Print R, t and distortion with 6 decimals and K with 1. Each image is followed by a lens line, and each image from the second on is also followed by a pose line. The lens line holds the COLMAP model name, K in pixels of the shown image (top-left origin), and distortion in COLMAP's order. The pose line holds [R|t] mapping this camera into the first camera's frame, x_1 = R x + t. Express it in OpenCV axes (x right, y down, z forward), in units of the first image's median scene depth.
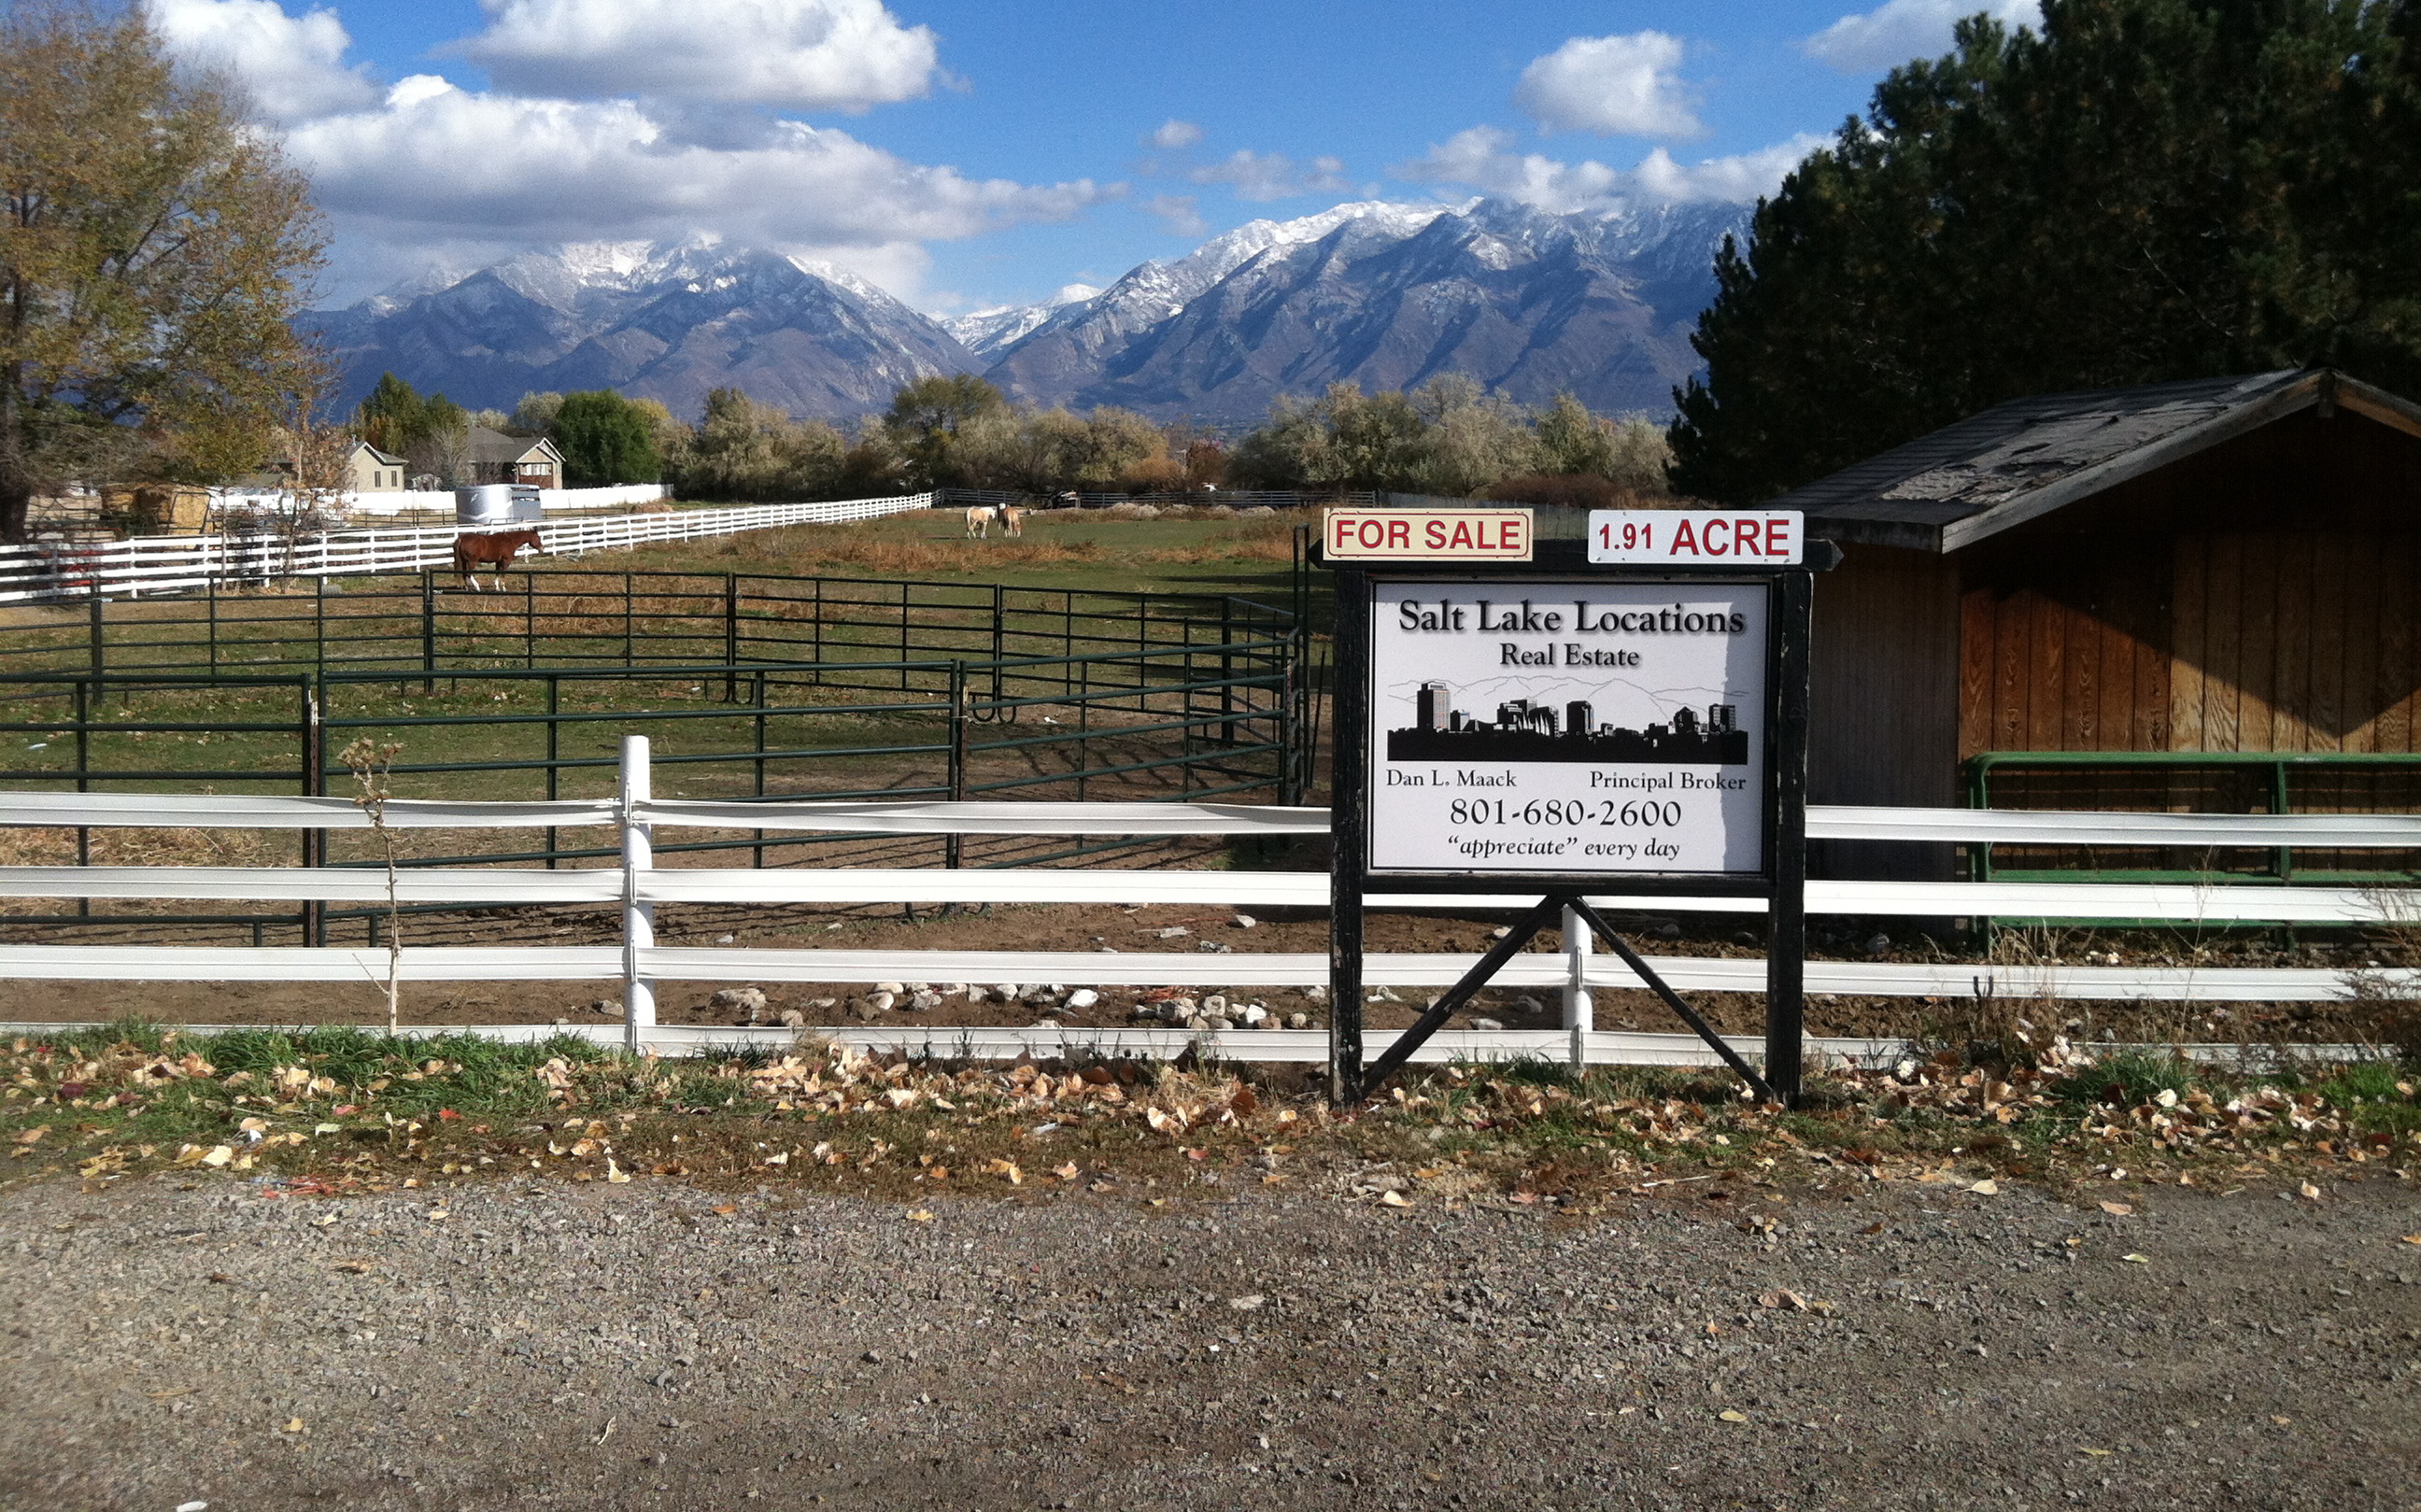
lens RADIAL K [[2315.0, 0, 1196.3], [0, 2315.0, 630.7], [0, 0, 1]] dist [0.164395, -0.537574]
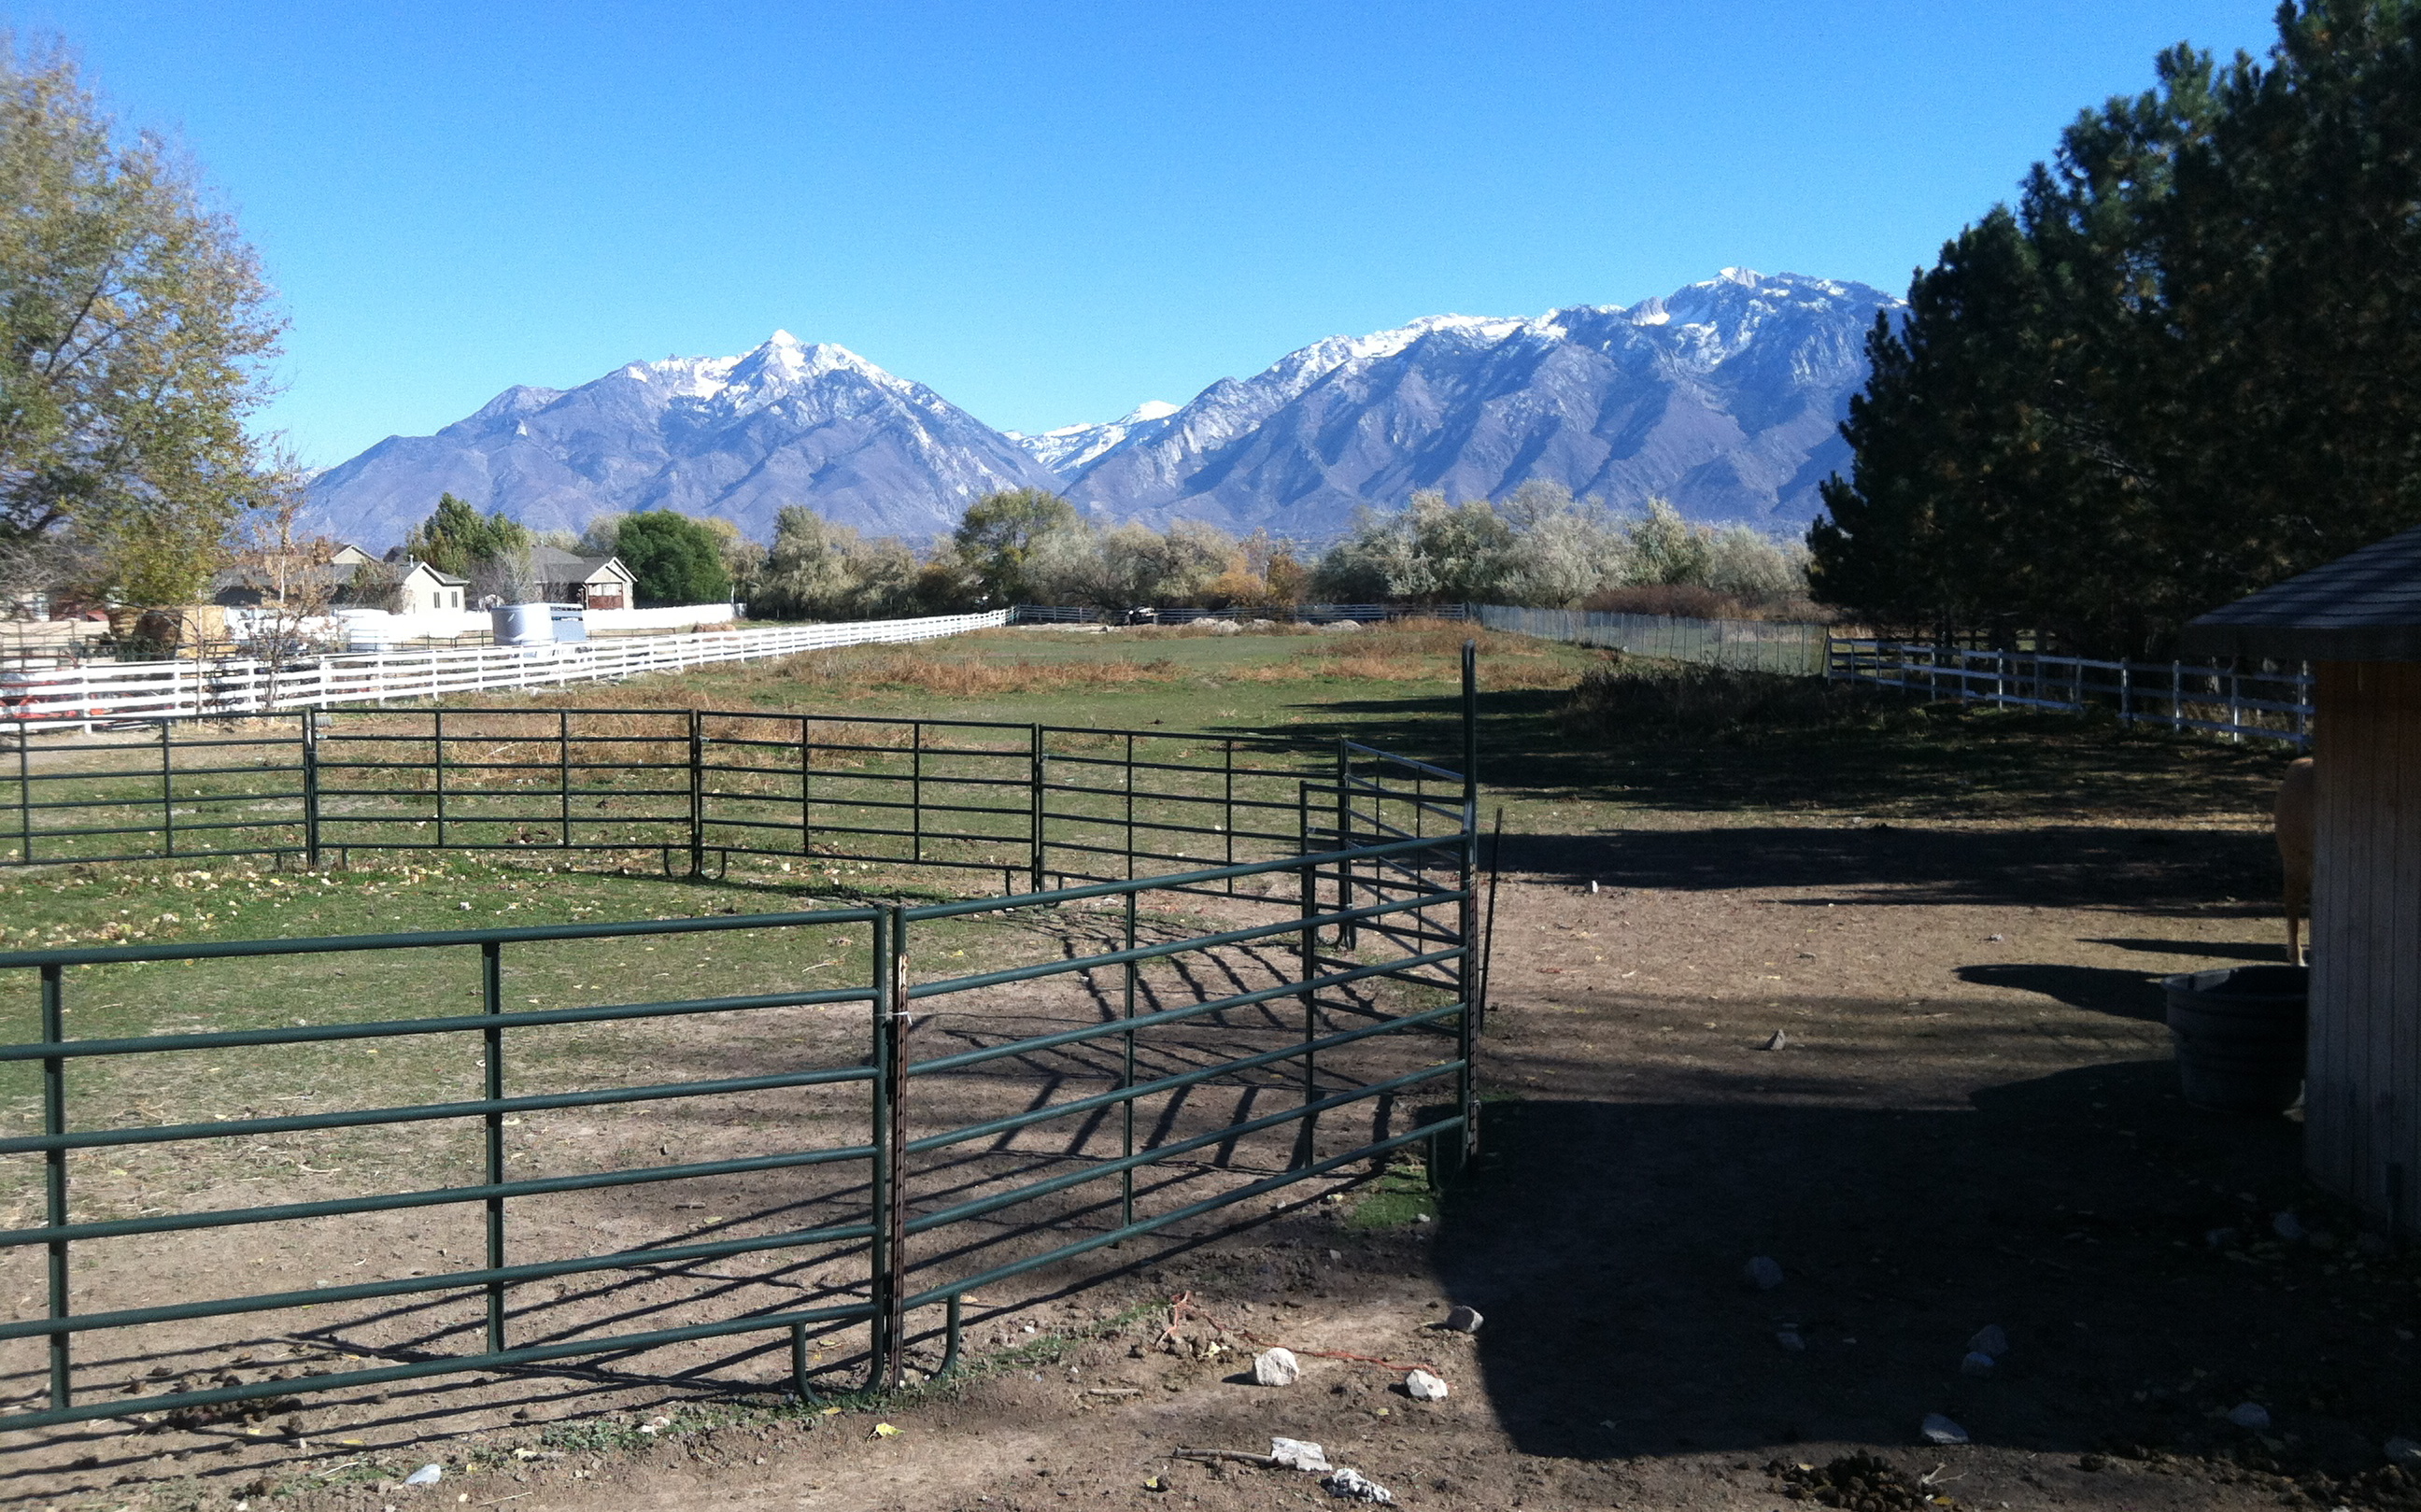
lens RADIAL K [[2307.0, 0, 1210.5], [0, 2307.0, 756.0], [0, 0, 1]] dist [0.154599, -0.350615]
pose [[0.999577, -0.006896, -0.028246, -0.003627], [0.007016, 0.999967, 0.004129, -0.006300], [0.028217, -0.004326, 0.999592, 0.127024]]
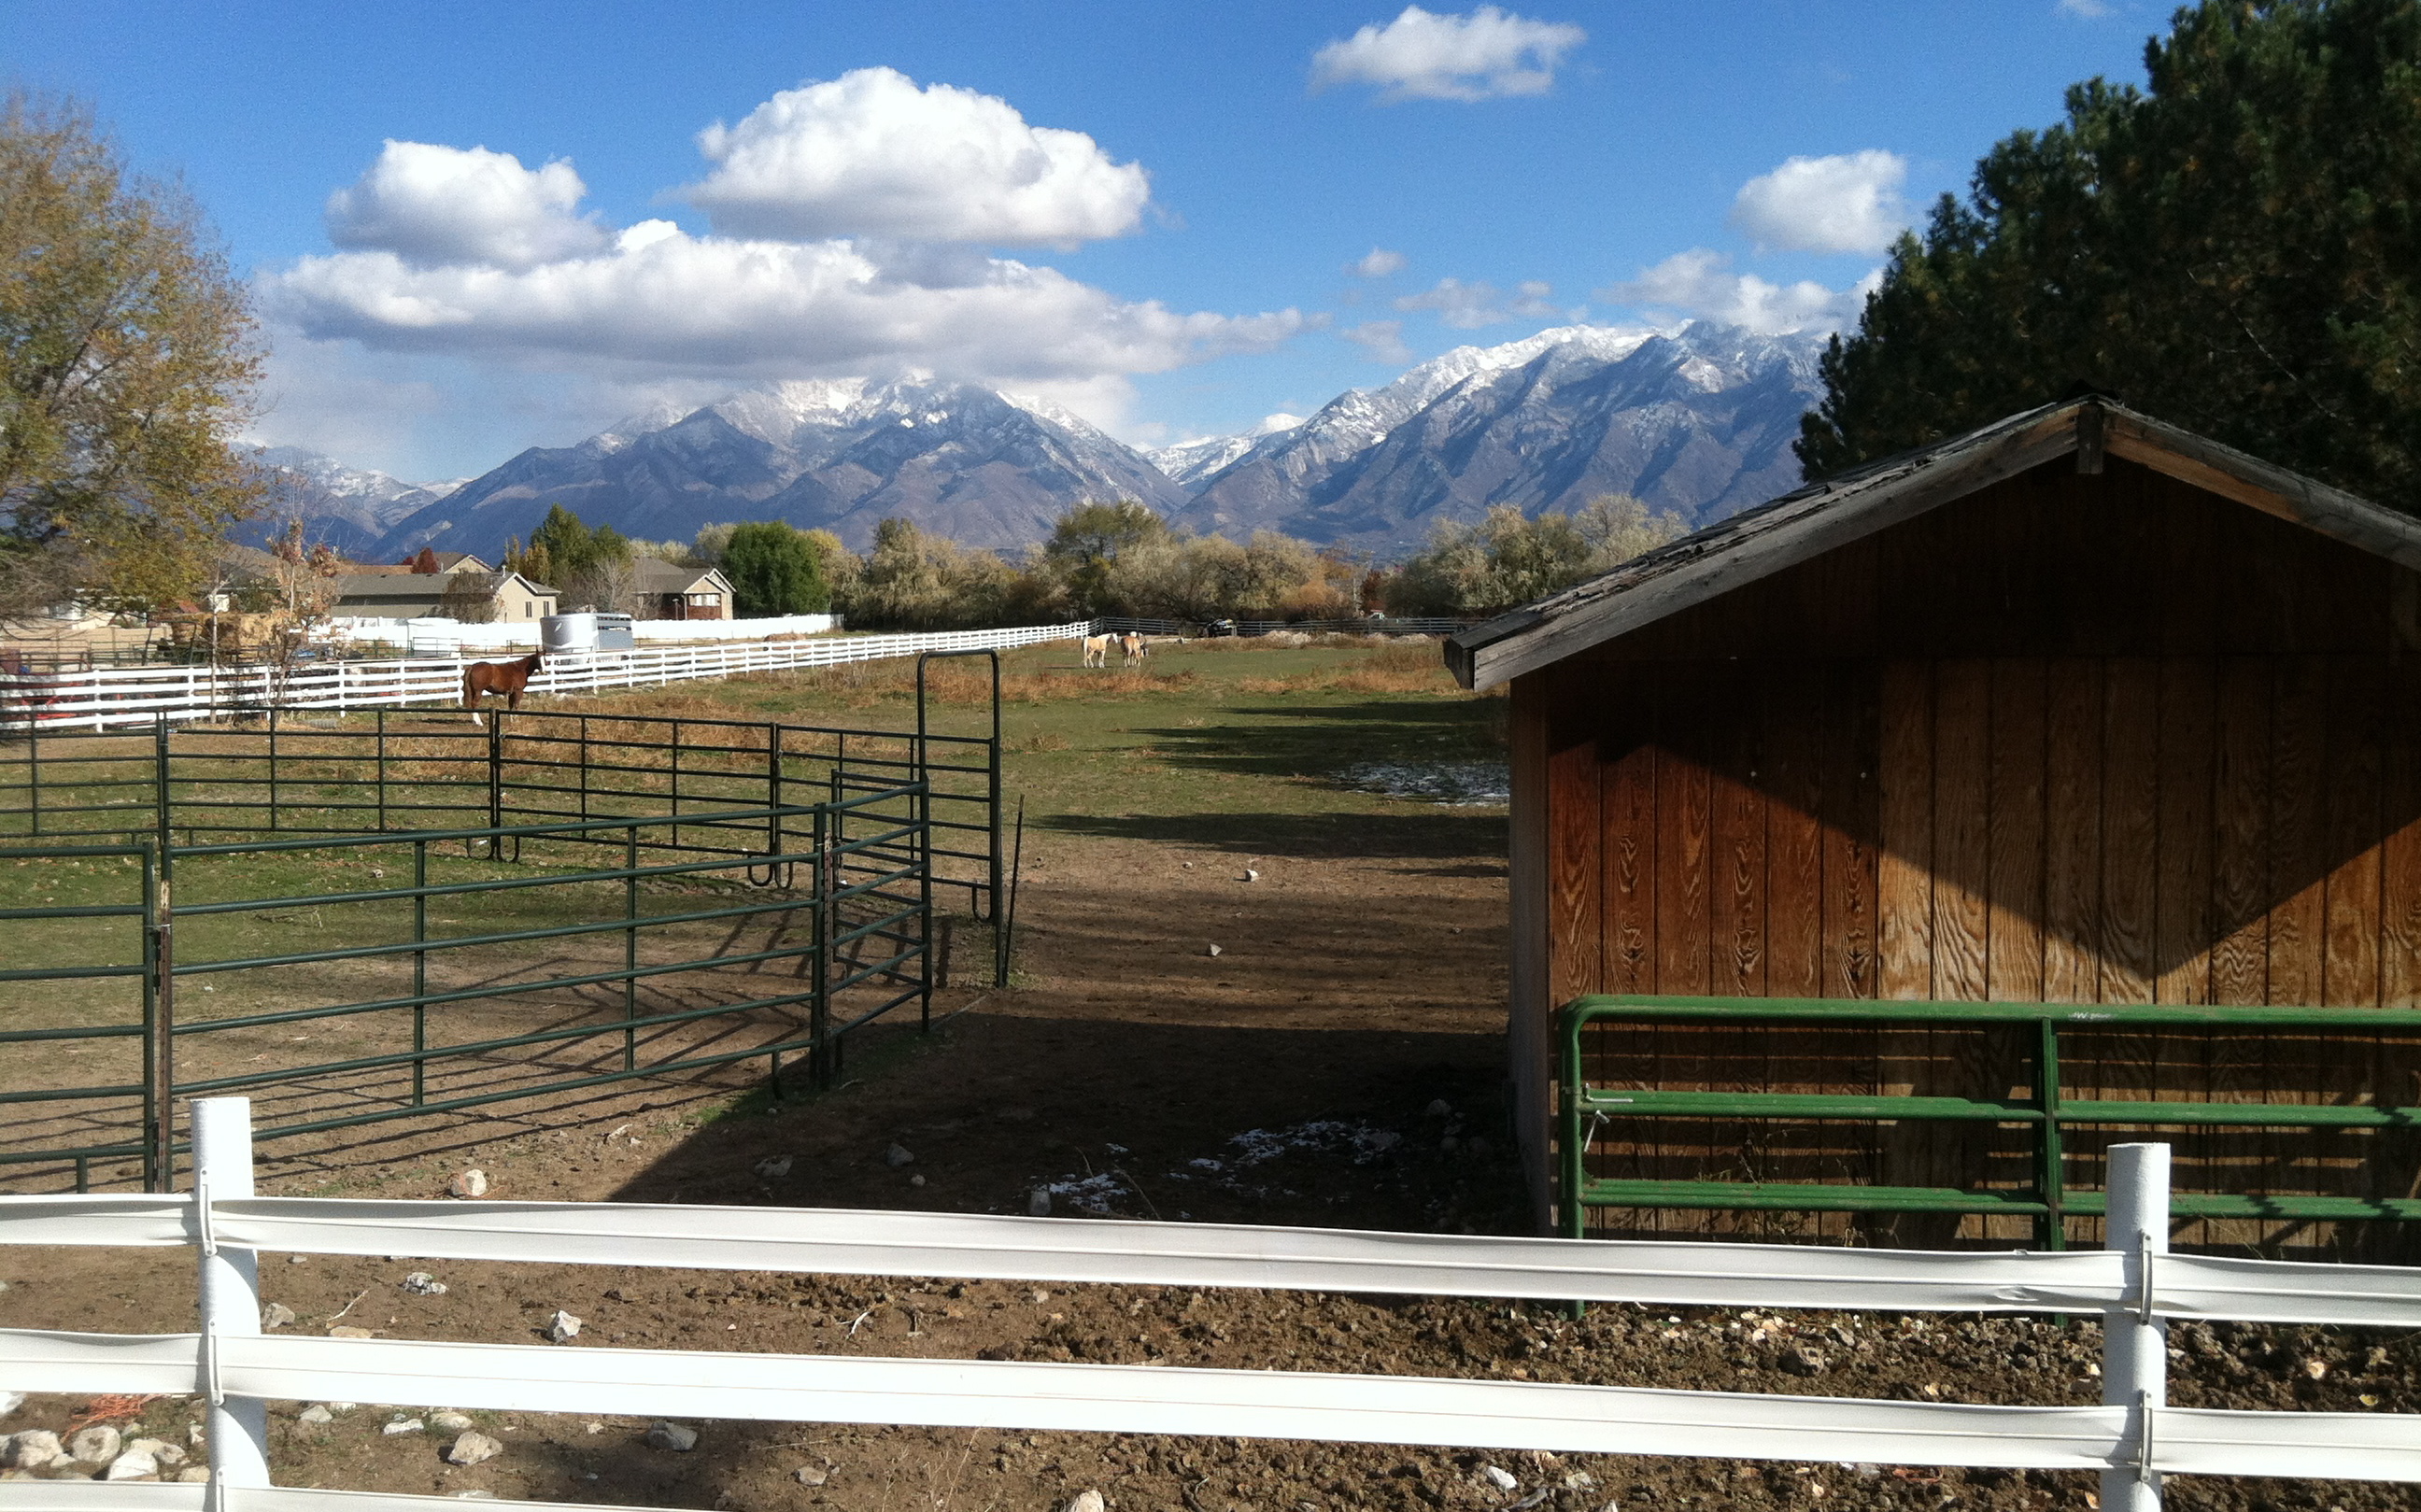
lens RADIAL K [[2319.5, 0, 1186.9], [0, 2319.5, 721.6], [0, 0, 1]] dist [0.131571, -0.358234]
pose [[0.995828, 0.000486, -0.091250, 0.075098], [-0.001970, 0.999867, -0.016170, -0.003711], [0.091230, 0.016282, 0.995697, 0.088004]]
